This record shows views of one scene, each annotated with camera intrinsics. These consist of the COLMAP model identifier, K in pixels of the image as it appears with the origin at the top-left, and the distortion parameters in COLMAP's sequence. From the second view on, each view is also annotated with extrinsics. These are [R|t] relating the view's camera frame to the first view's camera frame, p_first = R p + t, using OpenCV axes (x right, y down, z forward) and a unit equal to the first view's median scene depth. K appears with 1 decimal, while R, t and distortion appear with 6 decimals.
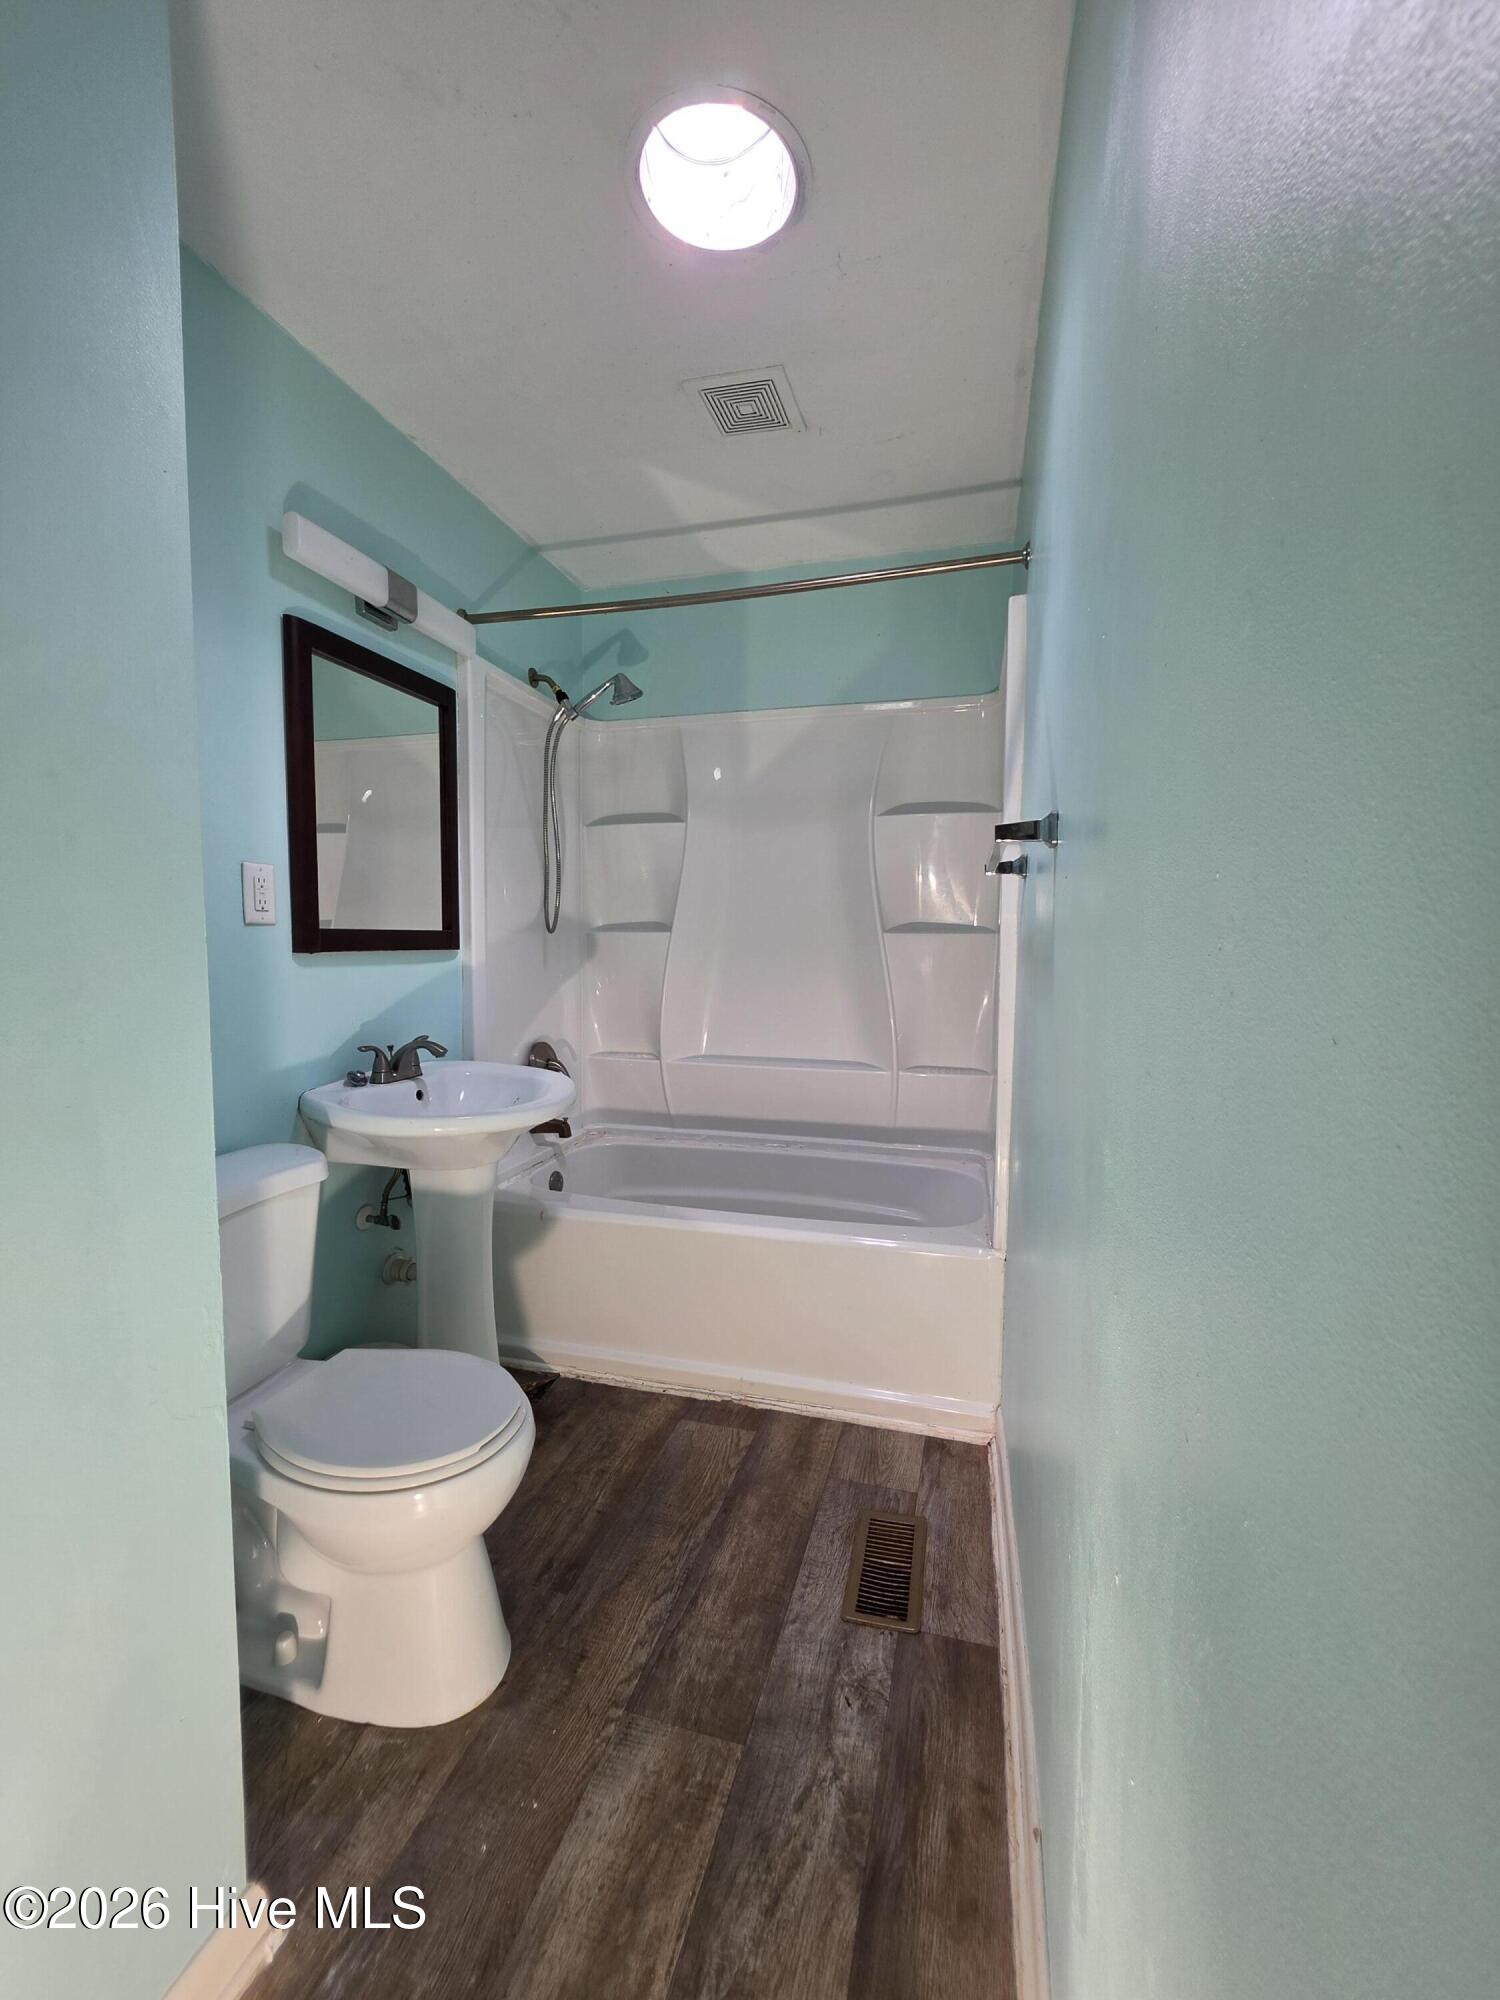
lens RADIAL K [[806.7, 0, 741.3], [0, 806.7, 989.3], [0, 0, 1]] dist [-0.002248, -0.000664]
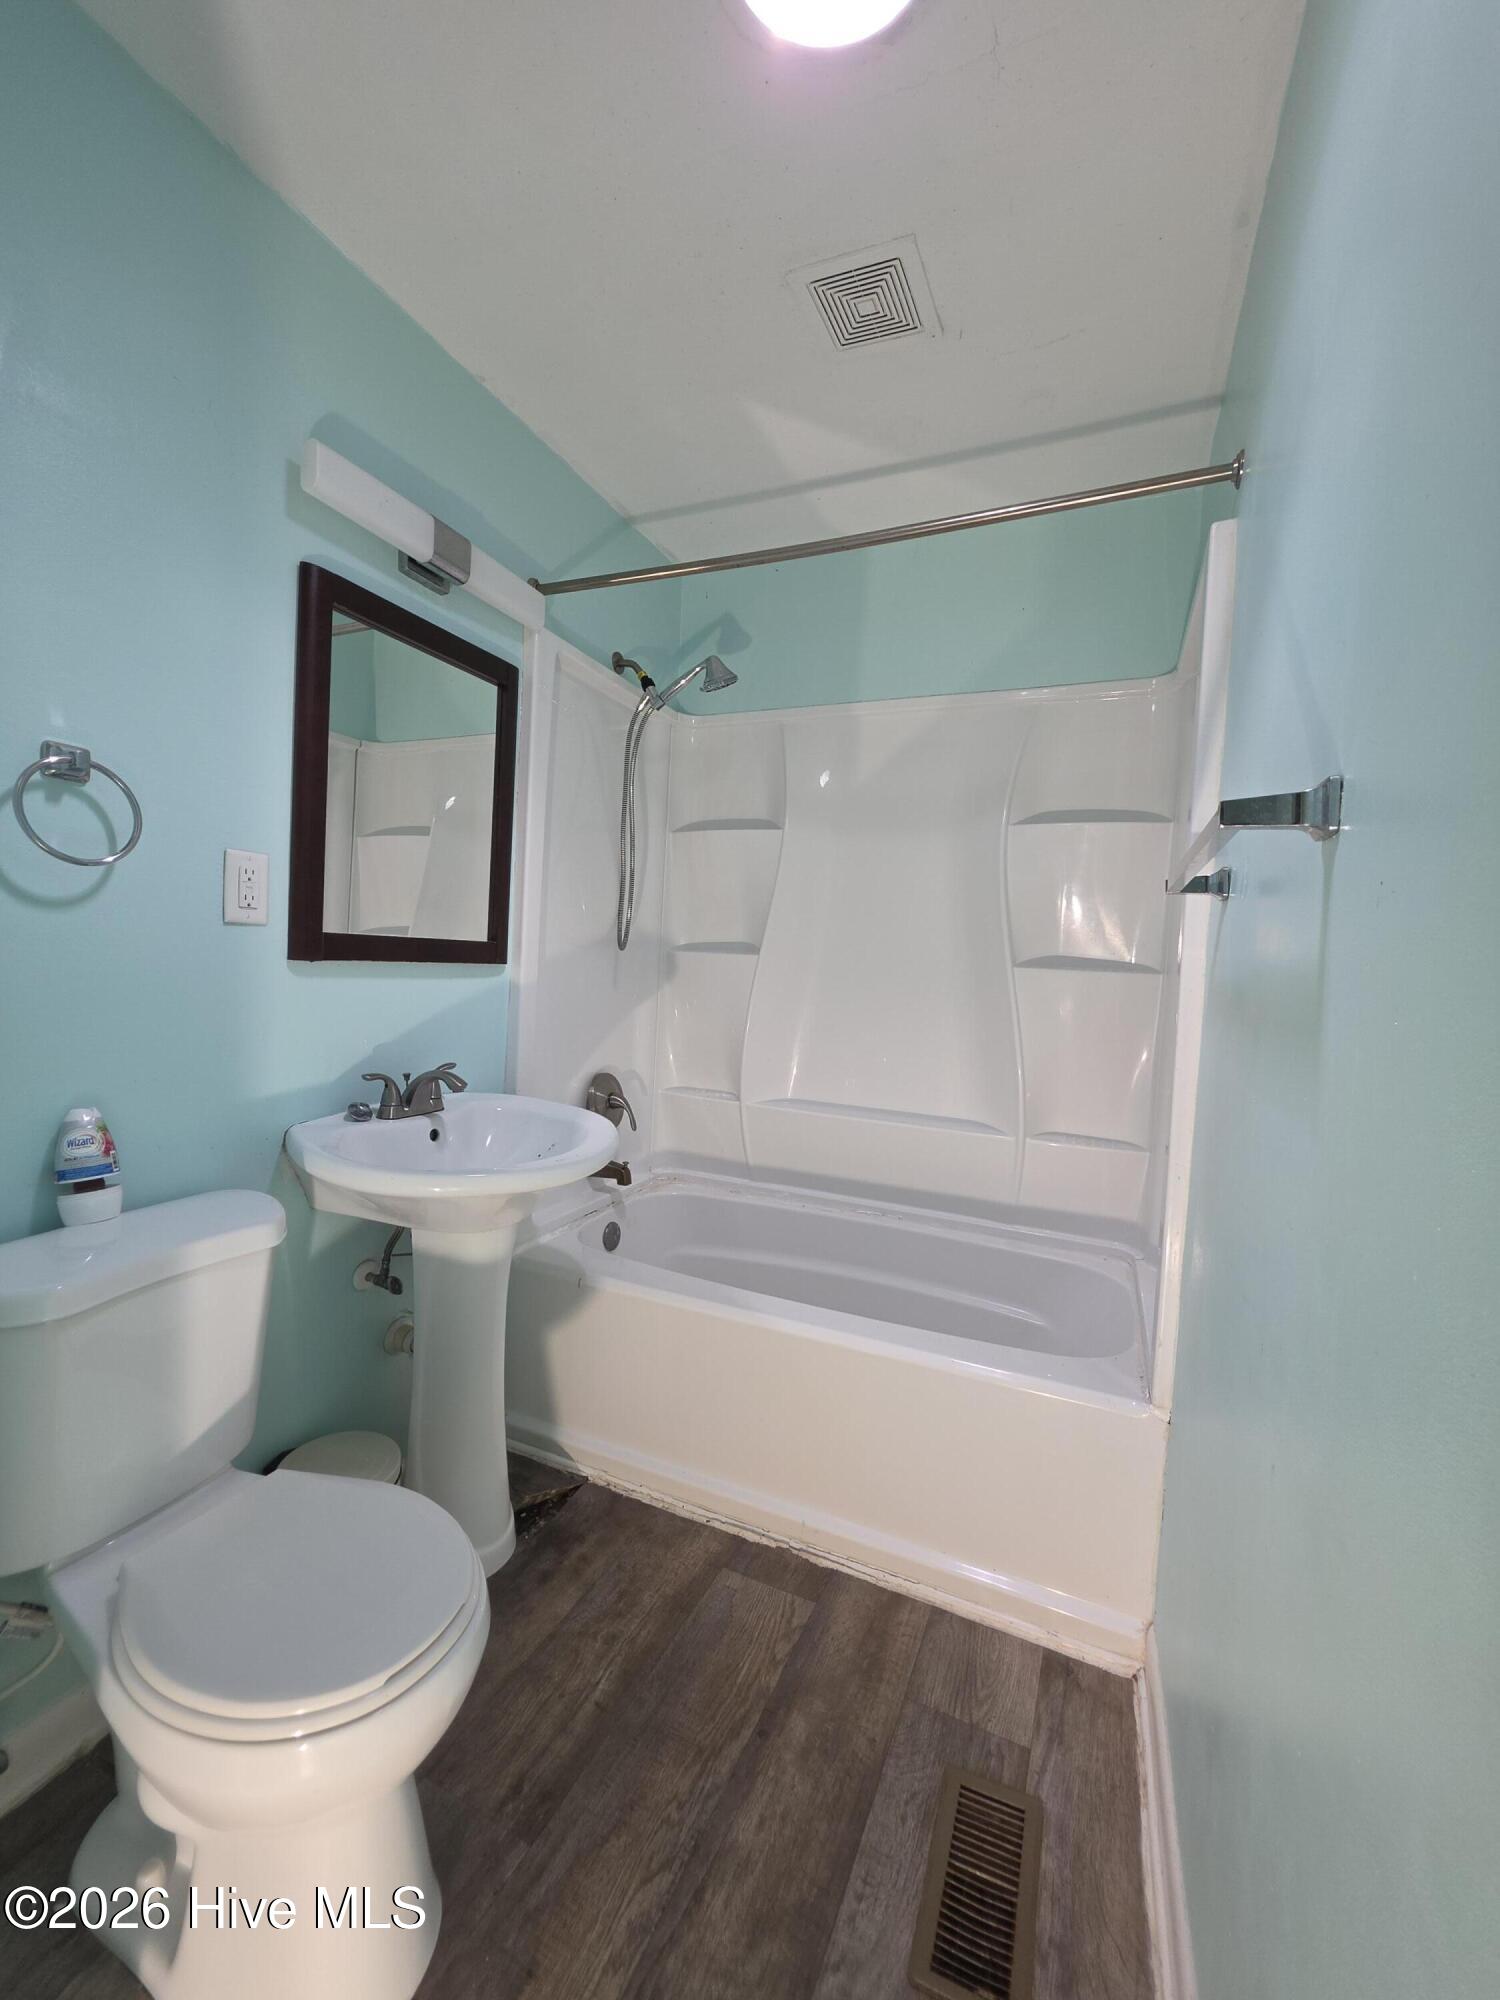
lens RADIAL K [[806.7, 0, 741.3], [0, 806.7, 989.3], [0, 0, 1]] dist [-0.002248, -0.000664]
pose [[0.988250, 0.048941, -0.144802, 0.031605], [-0.053184, 0.998257, -0.025573, -0.016120], [0.143298, 0.032974, 0.989130, 0.210728]]
